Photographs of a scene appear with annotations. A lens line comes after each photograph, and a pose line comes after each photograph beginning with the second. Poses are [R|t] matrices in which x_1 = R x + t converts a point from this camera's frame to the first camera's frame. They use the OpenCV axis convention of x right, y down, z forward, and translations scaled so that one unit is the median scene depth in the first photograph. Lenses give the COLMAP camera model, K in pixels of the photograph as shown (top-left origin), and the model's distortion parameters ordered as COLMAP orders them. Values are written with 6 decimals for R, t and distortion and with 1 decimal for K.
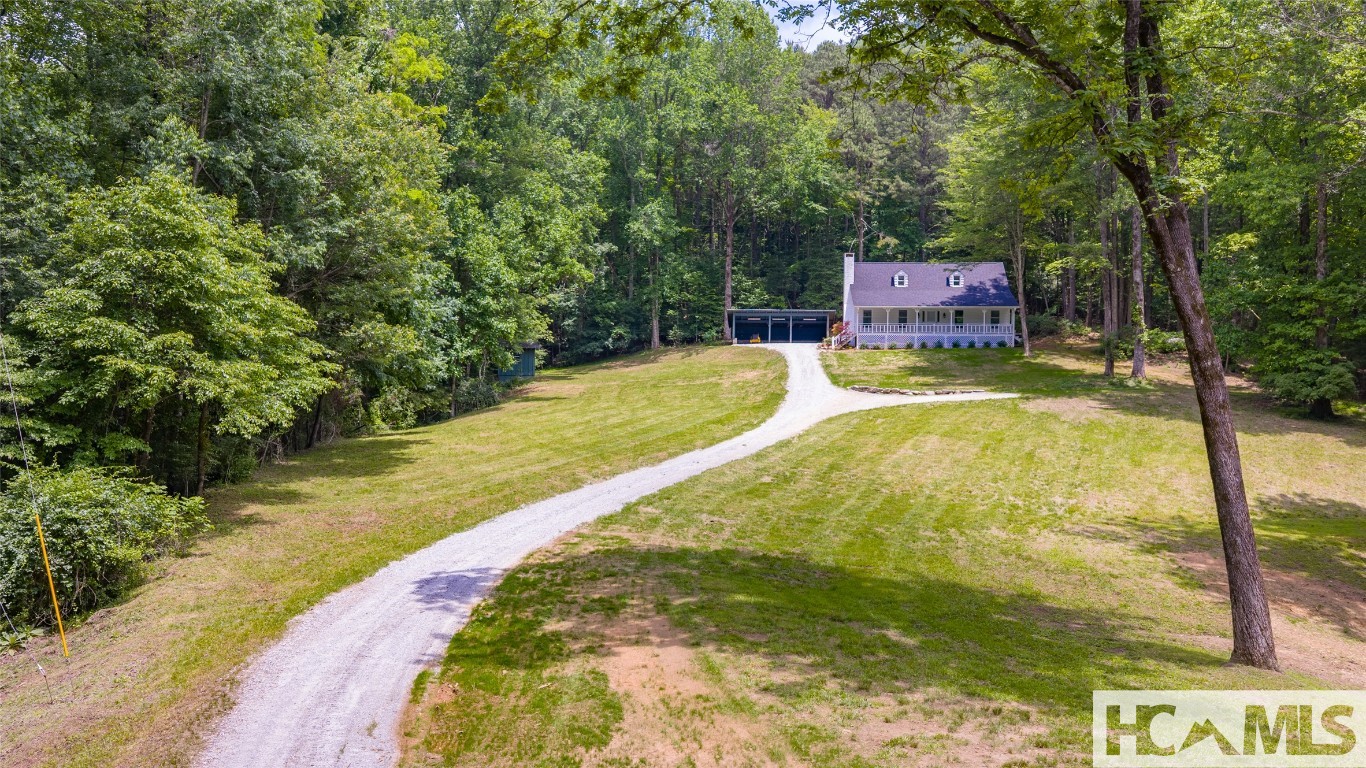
lens RADIAL K [[1159.7, 0, 683.0], [0, 1159.7, 384.0], [0, 0, 1]] dist [0.043199, -0.072878]
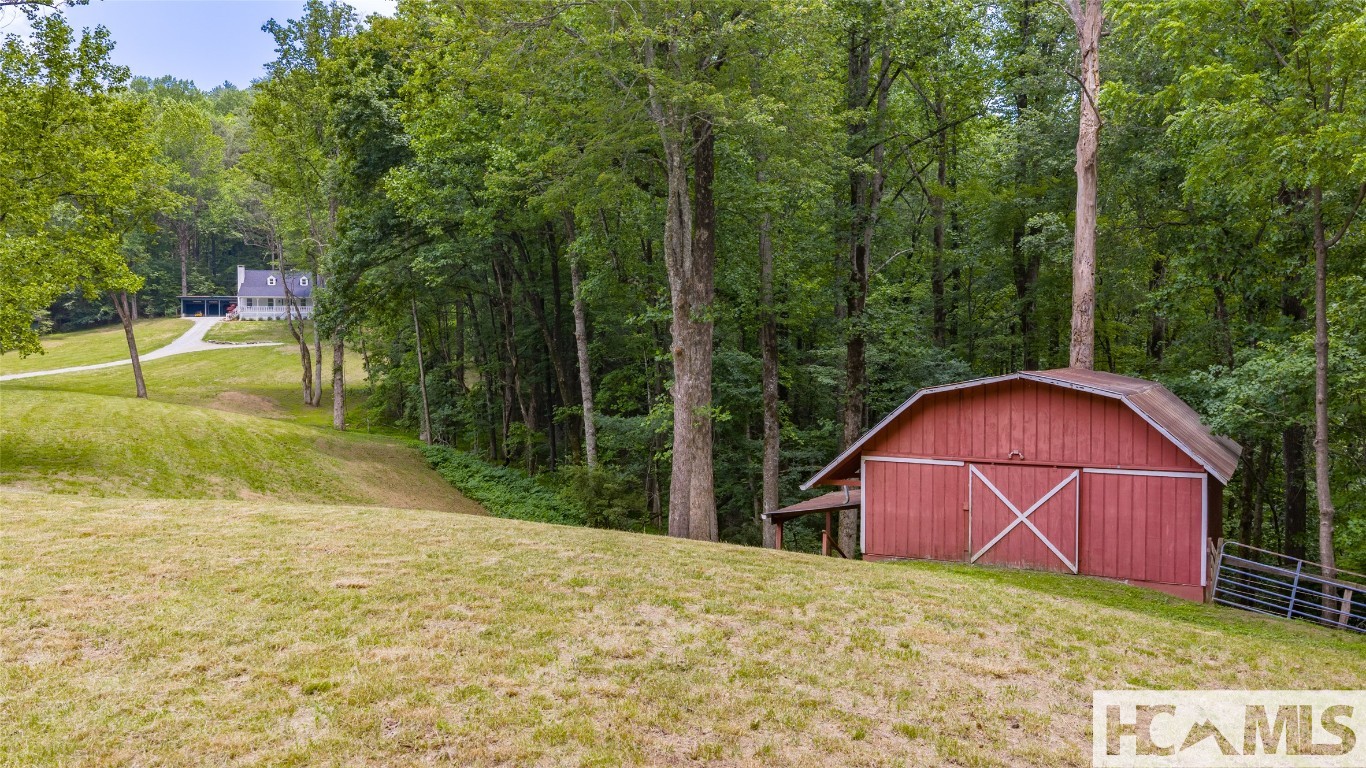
lens RADIAL K [[1123.2, 0, 684.4], [0, 1123.2, 381.8], [0, 0, 1]] dist [0.030972, -0.052918]
pose [[0.950992, -0.020667, 0.308523, 0.251200], [0.011385, 0.999428, 0.031854, 0.015612], [-0.309005, -0.026781, 0.950683, -0.814114]]
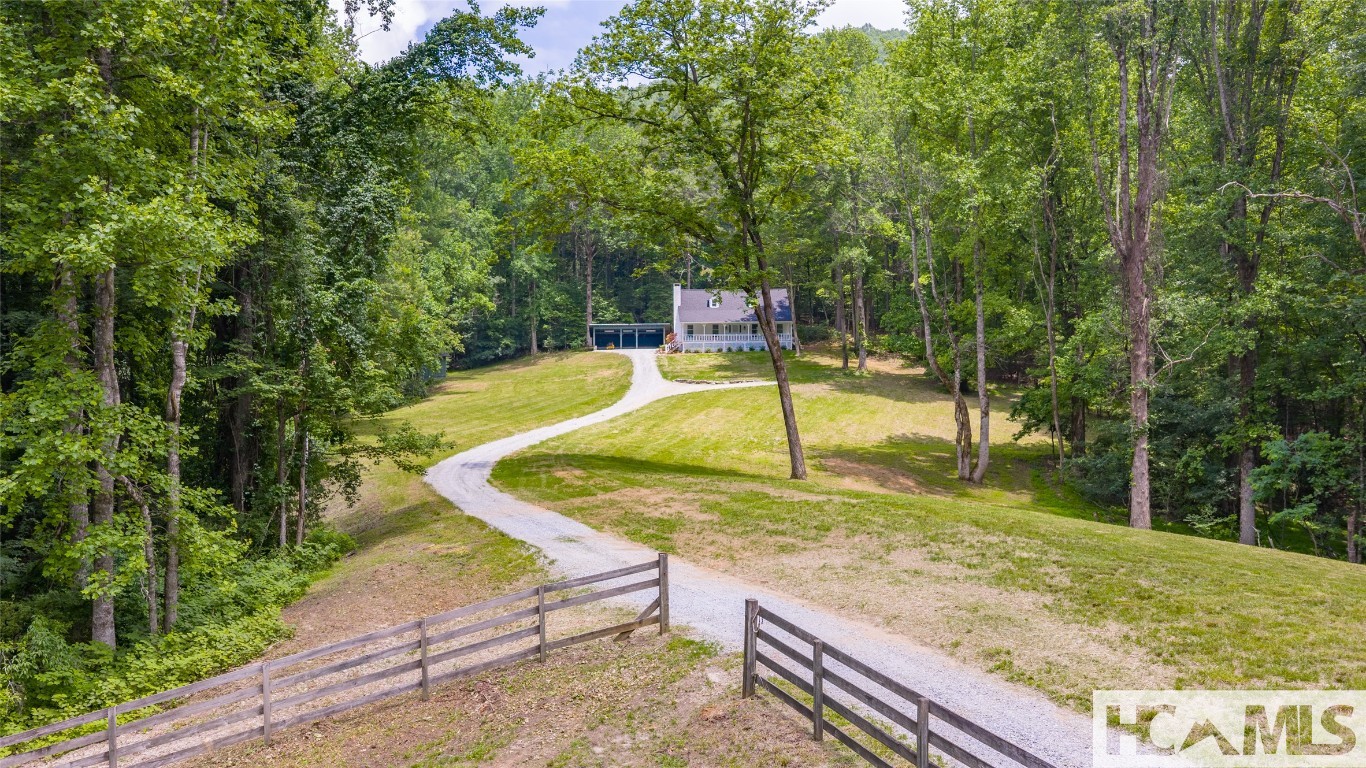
lens RADIAL K [[1123.2, 0, 684.4], [0, 1123.2, 381.8], [0, 0, 1]] dist [0.030972, -0.052918]
pose [[0.992113, -0.020907, 0.123595, -0.015537], [0.021012, 0.999779, 0.000451, 0.003818], [-0.123577, 0.002150, 0.992333, -0.326981]]
